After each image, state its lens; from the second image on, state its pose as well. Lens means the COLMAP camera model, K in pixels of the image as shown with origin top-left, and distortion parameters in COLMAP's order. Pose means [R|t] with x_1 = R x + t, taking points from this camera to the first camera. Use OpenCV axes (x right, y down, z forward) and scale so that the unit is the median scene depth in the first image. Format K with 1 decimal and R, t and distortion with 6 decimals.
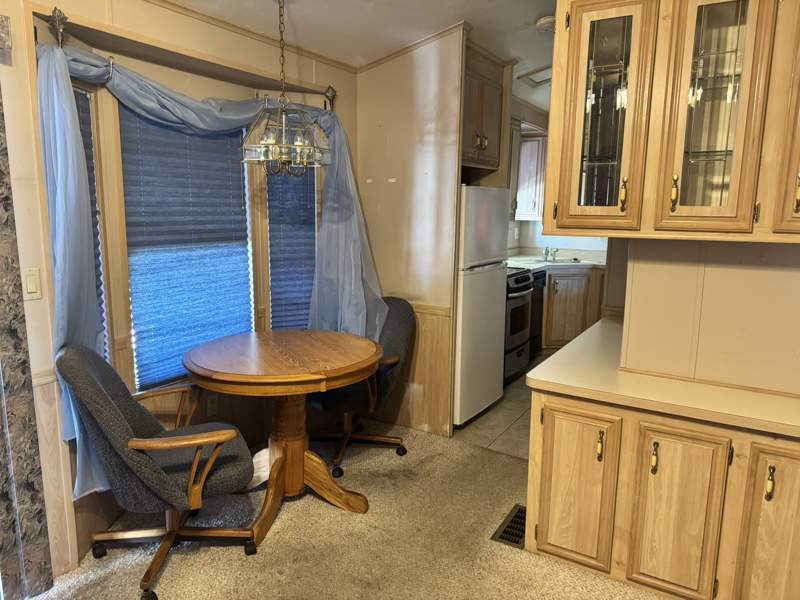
lens RADIAL K [[554.5, 0, 400.0], [0, 554.5, 300.0], [0, 0, 1]] dist [0.038814, -0.056829]
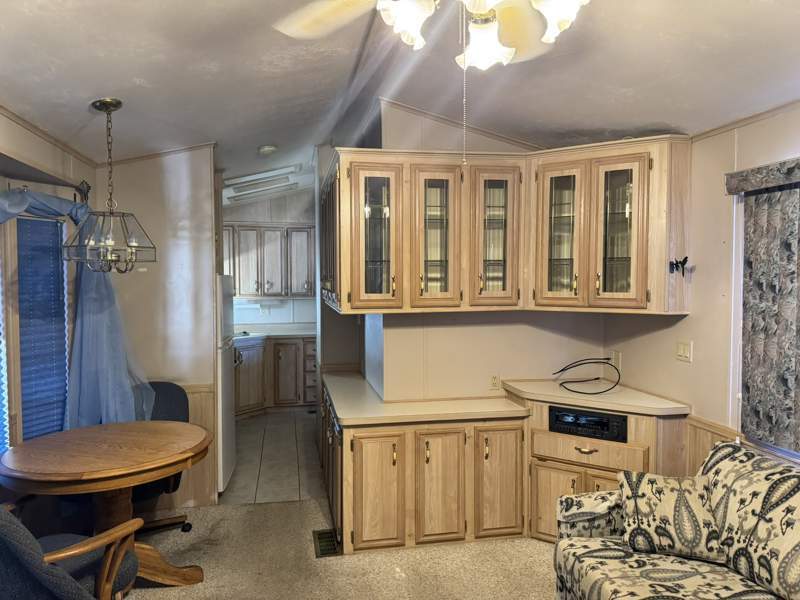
lens RADIAL K [[554.5, 0, 400.0], [0, 554.5, 300.0], [0, 0, 1]] dist [0.038814, -0.056829]
pose [[0.738333, -0.043396, 0.673039, -0.546875], [0.129212, 0.988544, -0.078008, -0.022442], [-0.661943, 0.144560, 0.735482, -0.131580]]
